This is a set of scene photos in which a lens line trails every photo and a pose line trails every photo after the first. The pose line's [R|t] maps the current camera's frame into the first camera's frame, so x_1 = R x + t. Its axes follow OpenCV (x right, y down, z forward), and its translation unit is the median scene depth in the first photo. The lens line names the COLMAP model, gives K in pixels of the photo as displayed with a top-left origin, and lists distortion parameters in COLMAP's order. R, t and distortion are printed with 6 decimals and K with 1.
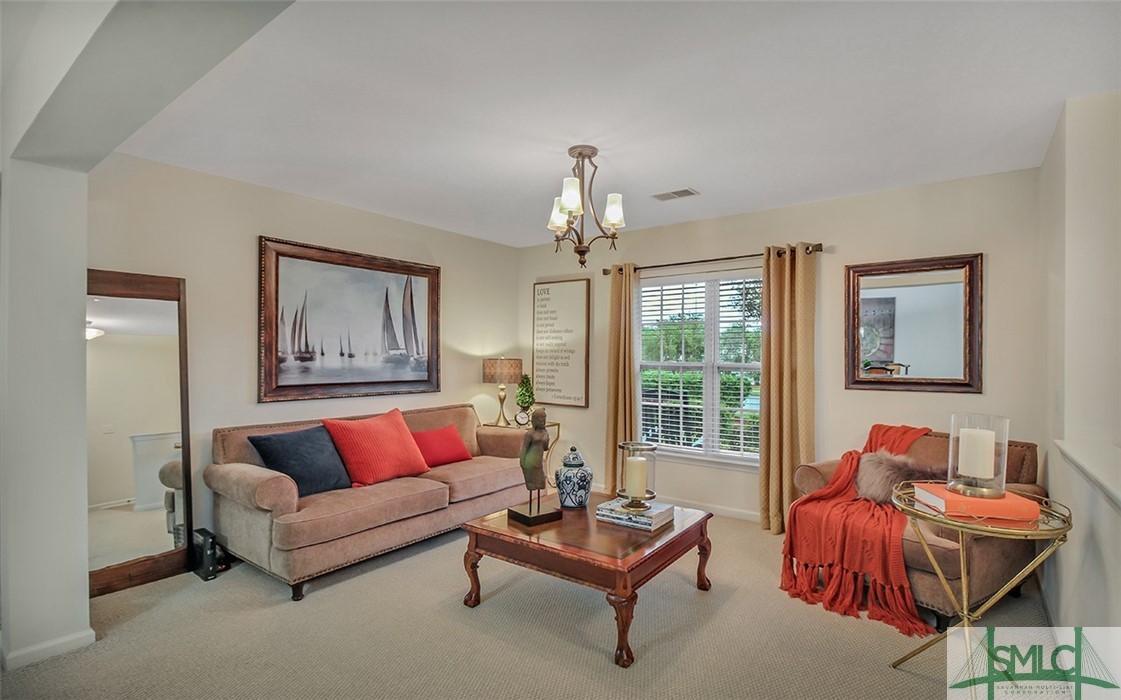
lens RADIAL K [[532.8, 0, 560.5], [0, 532.8, 350.0], [0, 0, 1]] dist [-0.001371, -0.000070]
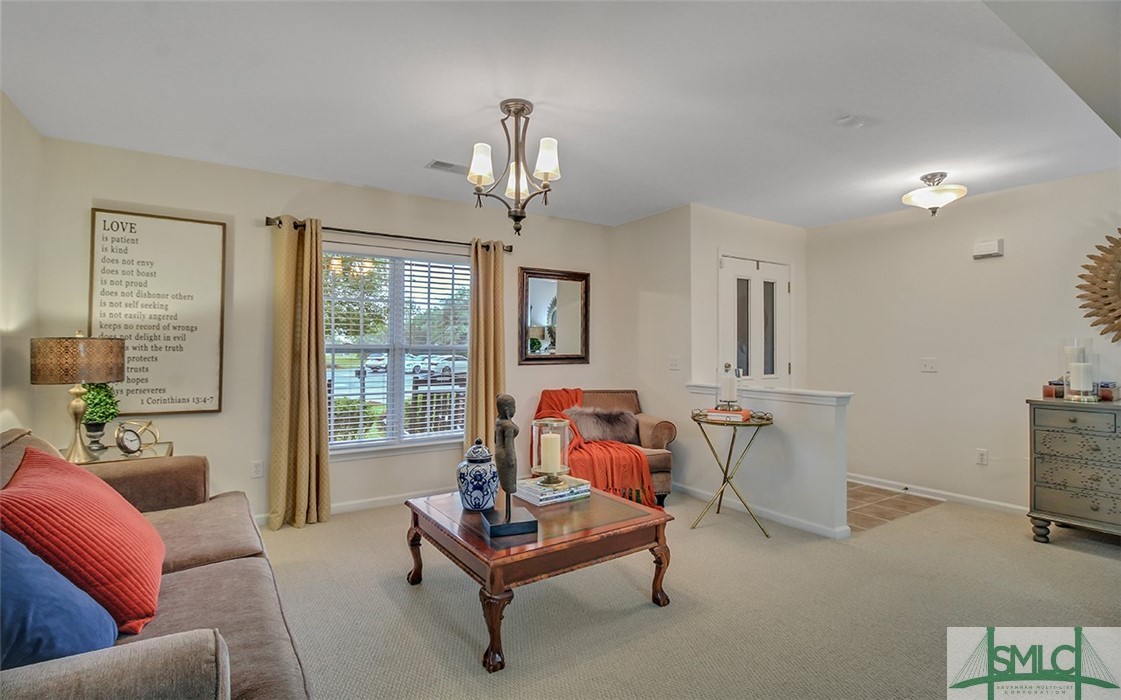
lens RADIAL K [[533.7, 0, 559.4], [0, 533.7, 334.1], [0, 0, 1]] dist [-0.001932, -0.000203]
pose [[0.330822, 0.022429, 0.943427, -0.598524], [-0.011091, 0.999741, -0.019878, 0.023569], [-0.943628, -0.003888, 0.330985, 0.479559]]
